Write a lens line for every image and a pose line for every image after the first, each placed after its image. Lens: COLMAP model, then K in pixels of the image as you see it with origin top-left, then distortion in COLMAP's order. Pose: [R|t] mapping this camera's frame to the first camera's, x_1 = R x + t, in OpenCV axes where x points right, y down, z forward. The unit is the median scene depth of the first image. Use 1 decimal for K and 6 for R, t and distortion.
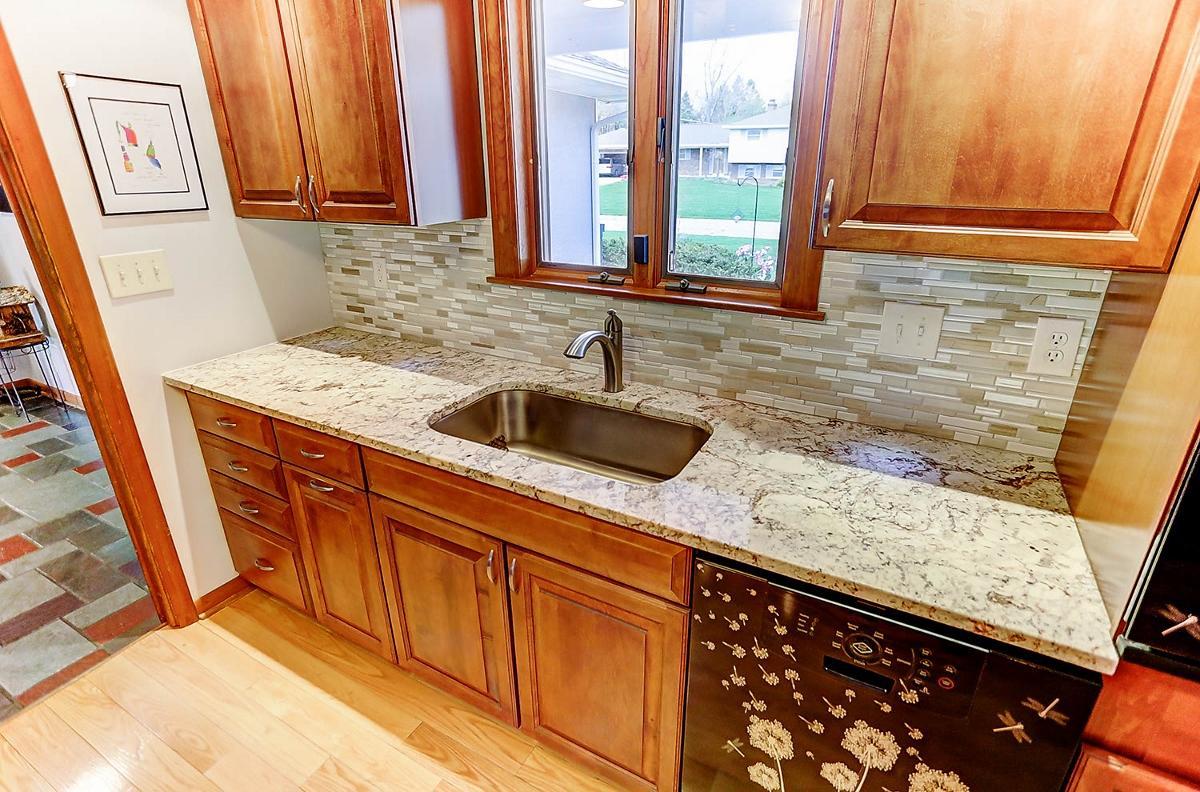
lens RADIAL K [[579.6, 0, 593.2], [0, 579.6, 384.9], [0, 0, 1]] dist [-0.040095, 0.025127]
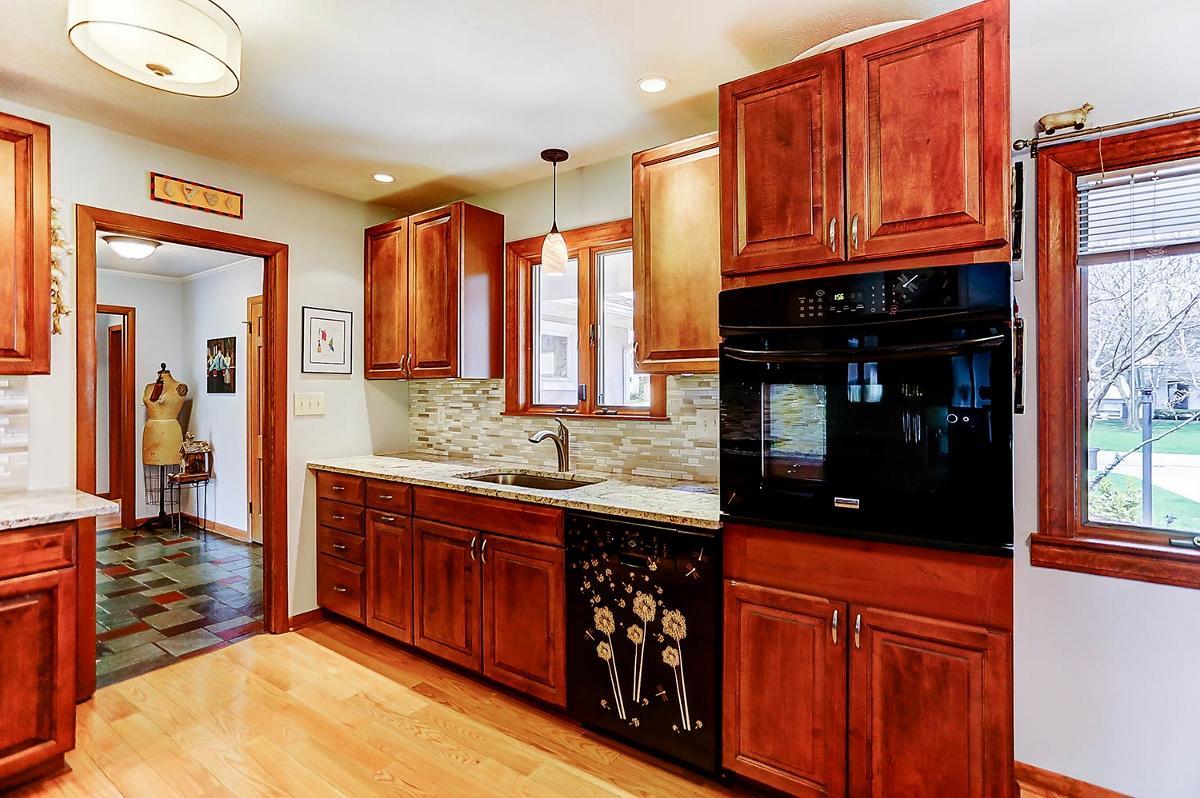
lens RADIAL K [[584.5, 0, 620.2], [0, 584.5, 385.4], [0, 0, 1]] dist [-0.050501, 0.033554]
pose [[0.996786, 0.001936, -0.080084, 0.350501], [-0.031395, 0.929176, -0.368301, 0.415212], [0.073699, 0.369632, 0.926251, -0.682468]]
